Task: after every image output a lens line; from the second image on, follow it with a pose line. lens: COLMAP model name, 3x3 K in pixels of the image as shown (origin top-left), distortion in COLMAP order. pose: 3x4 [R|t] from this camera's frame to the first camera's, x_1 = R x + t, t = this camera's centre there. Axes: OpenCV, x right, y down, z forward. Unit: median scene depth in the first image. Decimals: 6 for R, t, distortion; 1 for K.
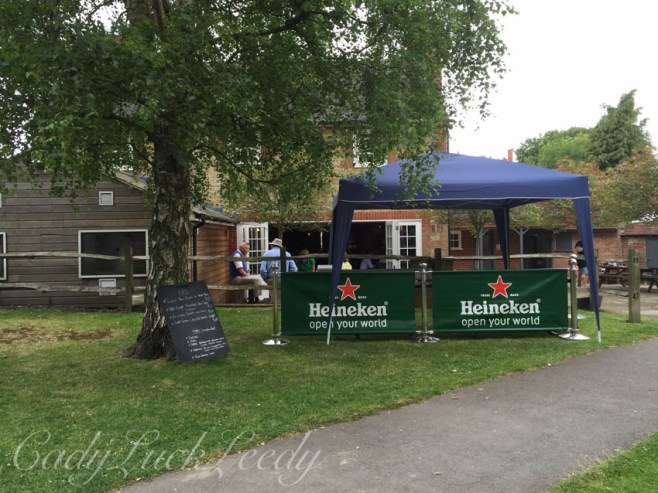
lens RADIAL K [[481.5, 0, 329.7], [0, 481.5, 245.7], [0, 0, 1]] dist [0.002184, 0.000919]
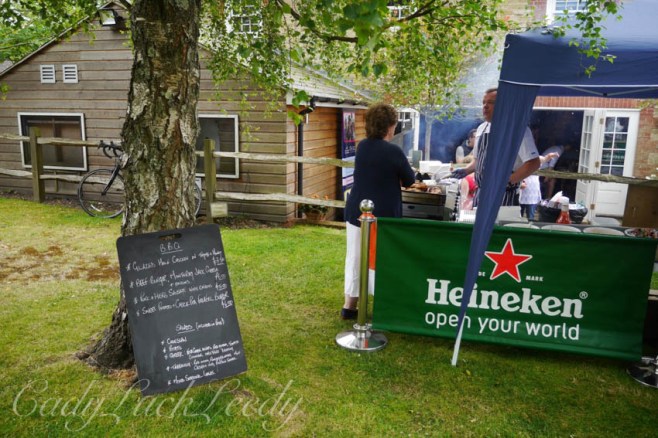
lens RADIAL K [[540.5, 0, 325.6], [0, 540.5, 217.6], [0, 0, 1]] dist [-0.039313, 0.006411]
pose [[0.948446, 0.092623, -0.303102, 0.024698], [-0.042359, 0.984809, 0.168393, -0.041303], [0.314095, -0.146873, 0.937962, 0.412313]]
